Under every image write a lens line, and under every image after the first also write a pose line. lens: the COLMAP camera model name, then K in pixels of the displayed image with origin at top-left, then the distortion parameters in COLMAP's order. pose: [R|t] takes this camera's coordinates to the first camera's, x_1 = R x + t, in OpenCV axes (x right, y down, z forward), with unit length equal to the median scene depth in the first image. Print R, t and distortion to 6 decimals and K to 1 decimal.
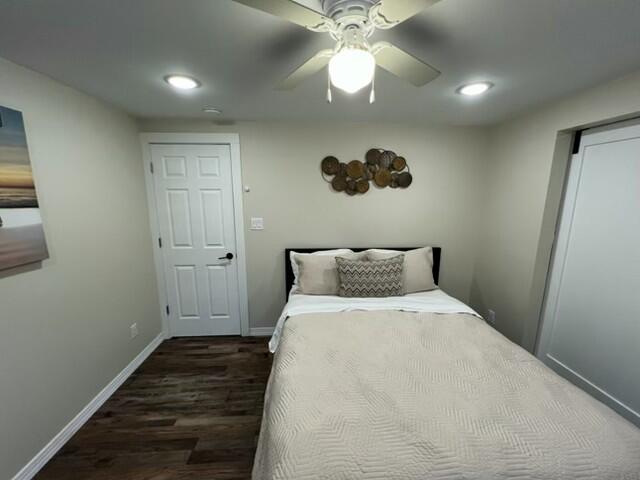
lens RADIAL K [[250.8, 0, 321.0], [0, 250.8, 241.9], [0, 0, 1]] dist [-0.000680, -0.000115]
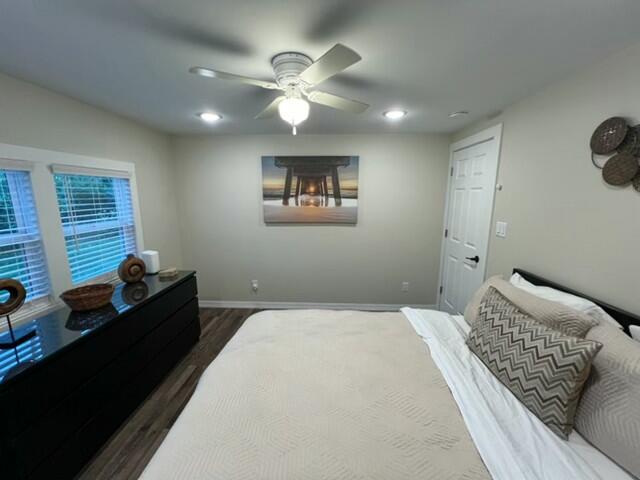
lens RADIAL K [[257.8, 0, 320.0], [0, 257.8, 240.0], [0, 0, 1]] dist [-0.002498, -0.000107]
pose [[-0.098596, 0.175913, -0.979456, 0.643747], [-0.187013, 0.963439, 0.191861, -0.089506], [0.977397, 0.202087, -0.062093, 0.493053]]
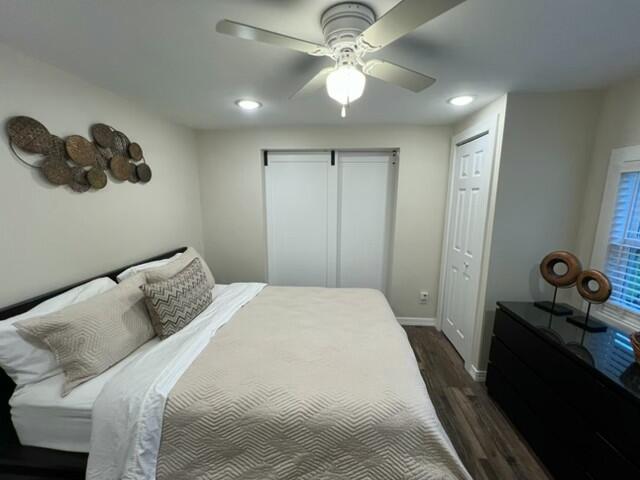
lens RADIAL K [[255.7, 0, 320.3], [0, 255.7, 241.0], [0, 0, 1]] dist [-0.000321, 0.000169]
pose [[0.137076, -0.183500, 0.973416, -0.436437], [0.180448, 0.970875, 0.157610, -0.064655], [-0.973986, 0.154046, 0.166196, 0.353299]]
